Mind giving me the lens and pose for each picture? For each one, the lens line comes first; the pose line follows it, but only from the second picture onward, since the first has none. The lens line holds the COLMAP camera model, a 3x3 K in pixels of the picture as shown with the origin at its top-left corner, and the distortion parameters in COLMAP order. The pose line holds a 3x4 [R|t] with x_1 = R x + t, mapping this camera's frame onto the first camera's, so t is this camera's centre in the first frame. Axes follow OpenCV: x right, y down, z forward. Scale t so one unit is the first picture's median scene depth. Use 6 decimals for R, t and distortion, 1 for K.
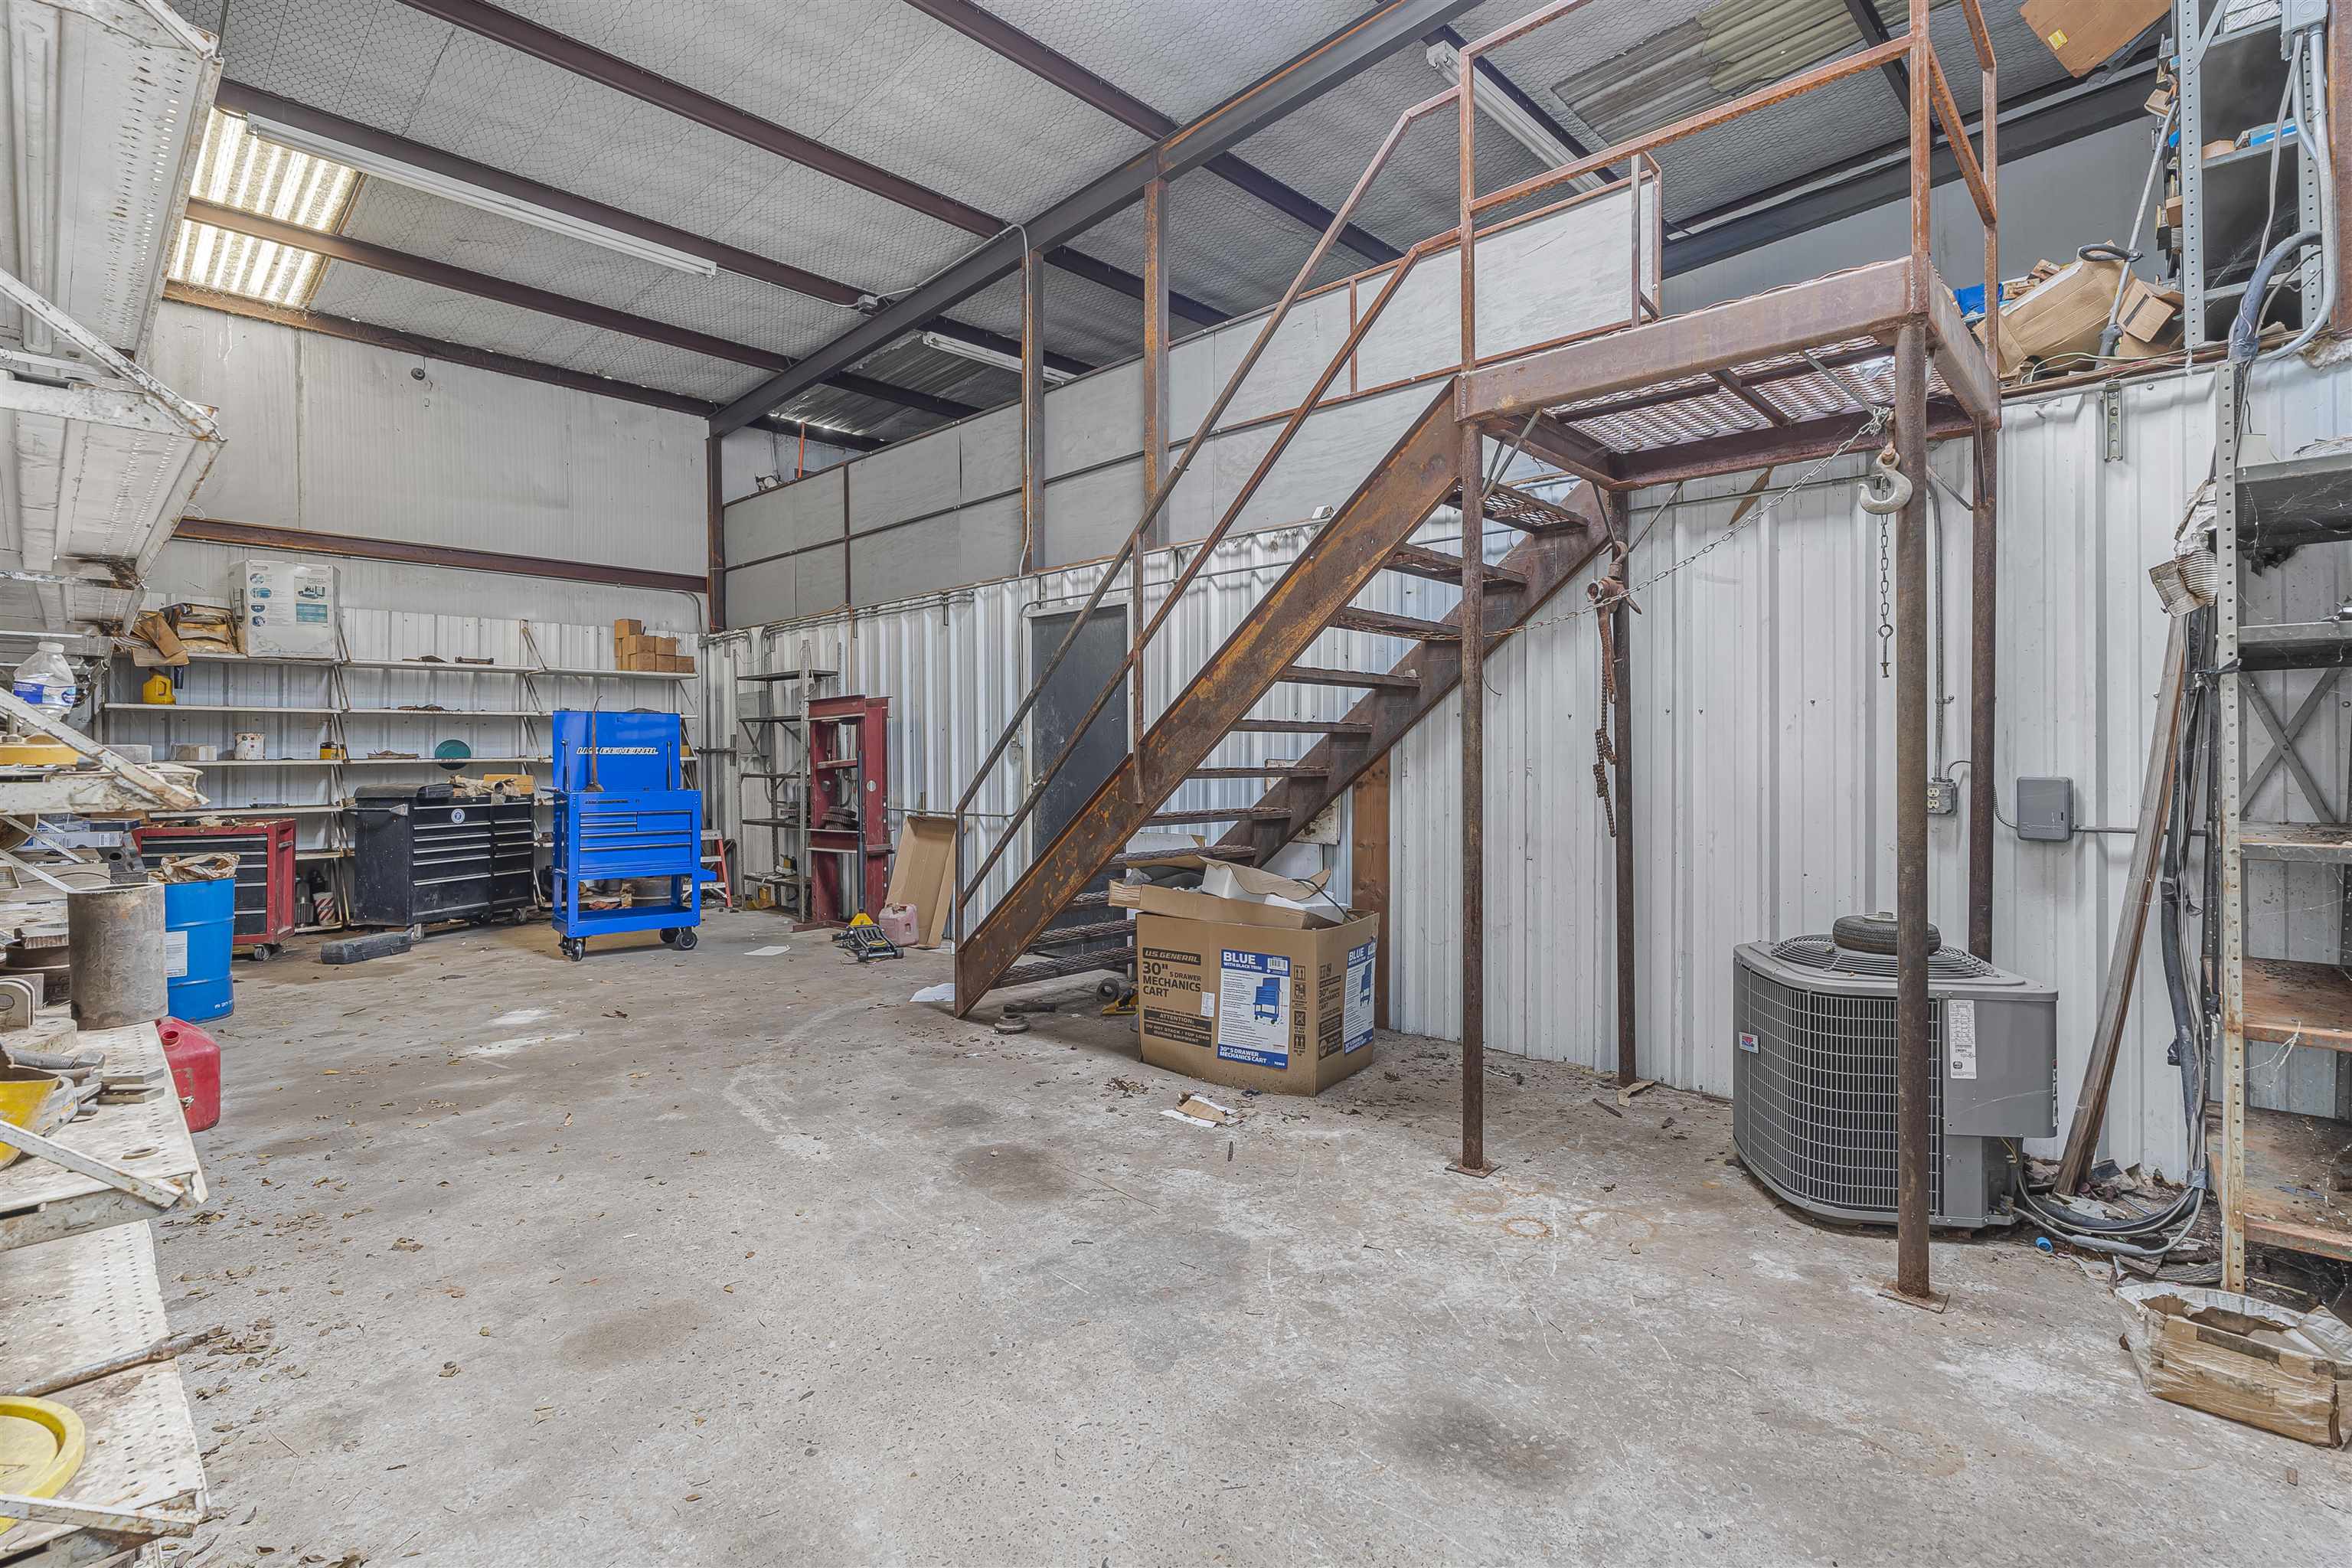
lens RADIAL K [[1070.7, 0, 1230.4], [0, 1070.7, 758.5], [0, 0, 1]] dist [-0.004389, 0.002647]
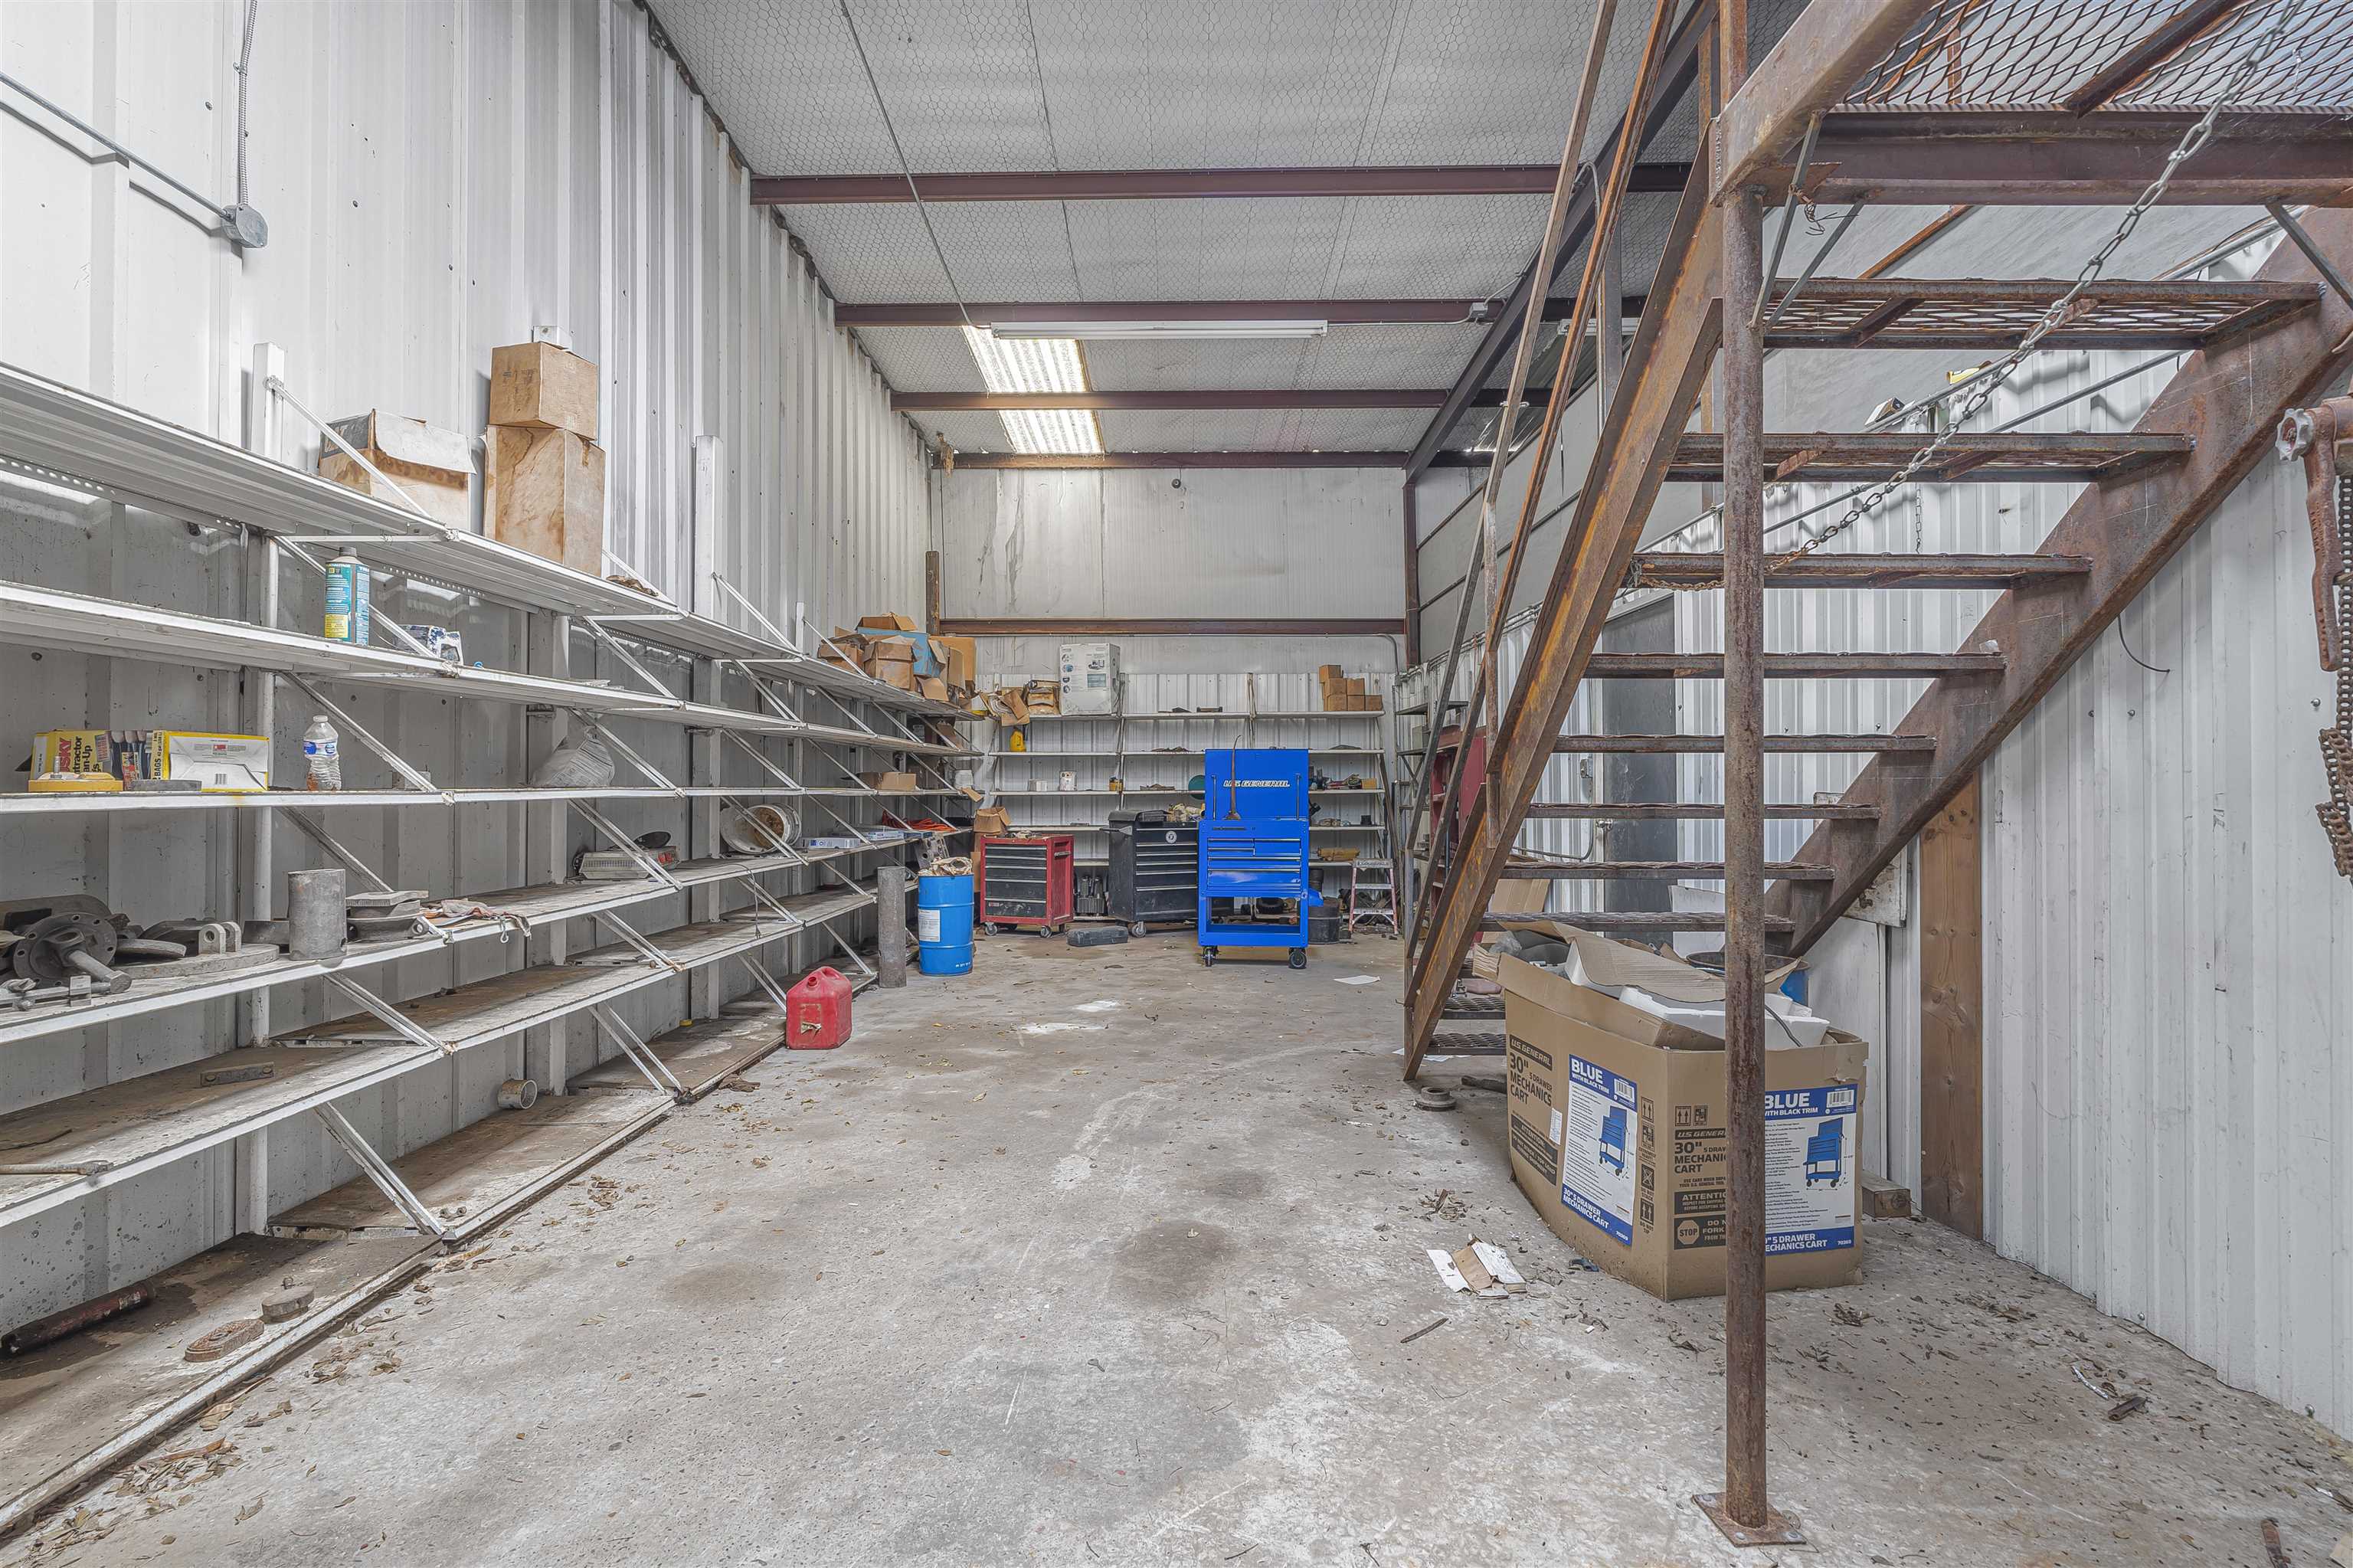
lens RADIAL K [[1071.2, 0, 1173.8], [0, 1071.2, 787.9], [0, 0, 1]] dist [-0.004389, 0.002647]
pose [[0.677898, -0.000129, -0.735156, 0.265587], [-0.002648, 0.999993, -0.002617, 0.000803], [0.735151, 0.003720, 0.677893, 0.242660]]
